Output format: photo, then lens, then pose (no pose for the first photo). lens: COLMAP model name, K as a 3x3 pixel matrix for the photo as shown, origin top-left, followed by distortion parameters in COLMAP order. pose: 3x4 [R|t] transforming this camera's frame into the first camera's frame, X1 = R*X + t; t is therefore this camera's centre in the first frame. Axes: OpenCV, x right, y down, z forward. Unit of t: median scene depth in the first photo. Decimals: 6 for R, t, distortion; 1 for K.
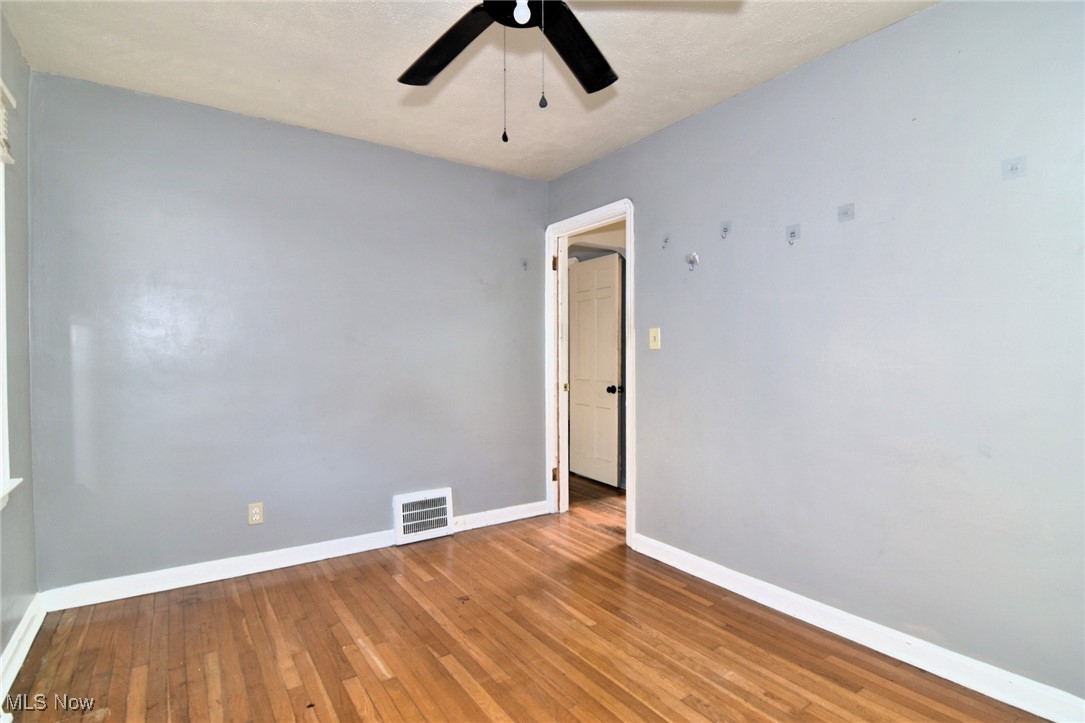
lens RADIAL K [[531.3, 0, 538.6], [0, 531.3, 358.3], [0, 0, 1]] dist [-0.017716, -0.001298]
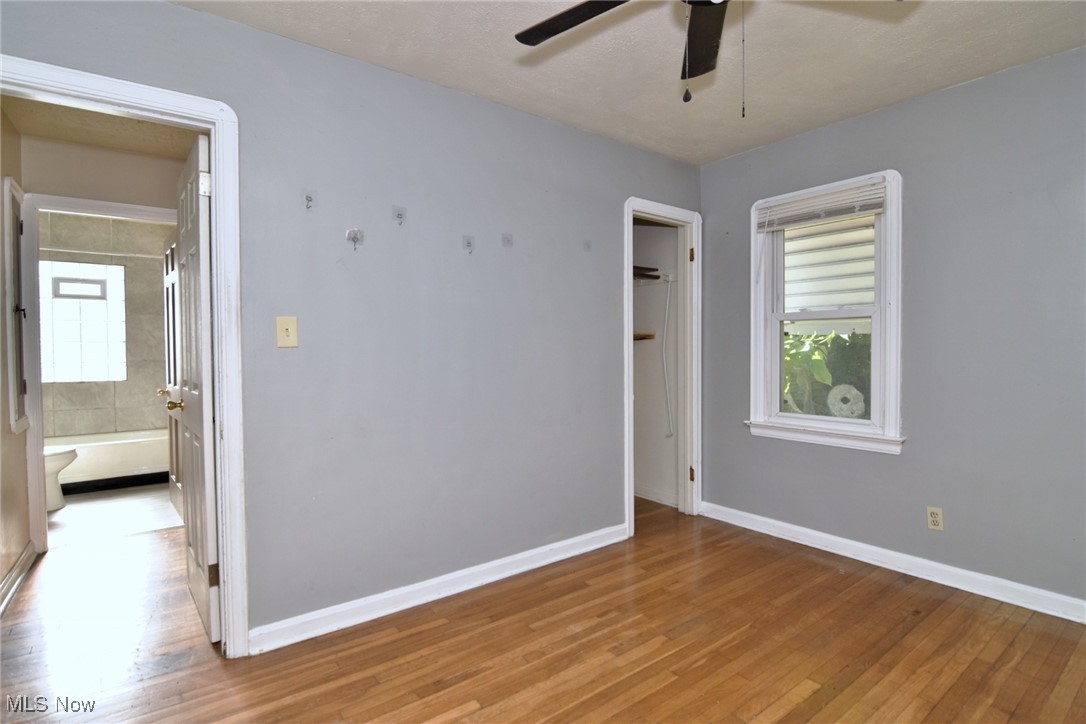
lens RADIAL K [[531.8, 0, 547.8], [0, 531.8, 359.8], [0, 0, 1]] dist [-0.017716, -0.001298]
pose [[-0.047394, -0.016641, 0.998738, -0.667940], [0.013671, 0.999757, 0.017306, -0.009449], [-0.998783, 0.014474, -0.047155, 0.935644]]
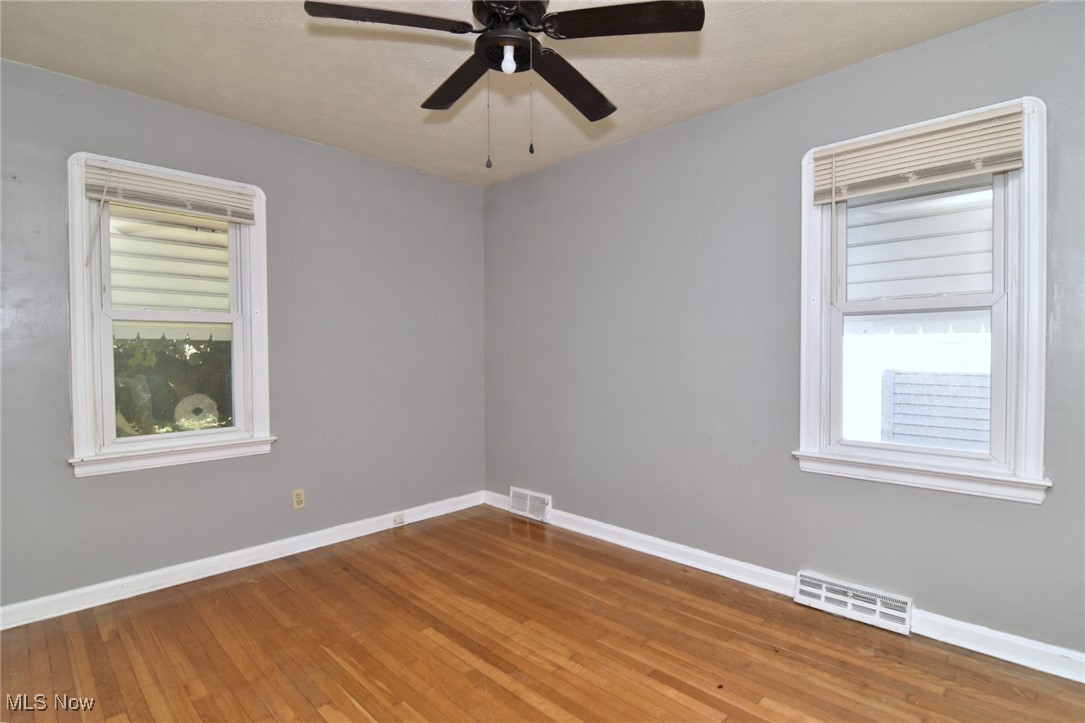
lens RADIAL K [[531.3, 0, 542.5], [0, 531.3, 358.6], [0, 0, 1]] dist [-0.017716, -0.001298]
pose [[-0.982572, 0.010628, -0.185581, 0.078509], [0.005478, 0.999586, 0.028241, -0.027870], [0.185804, 0.026732, -0.982223, 1.497006]]
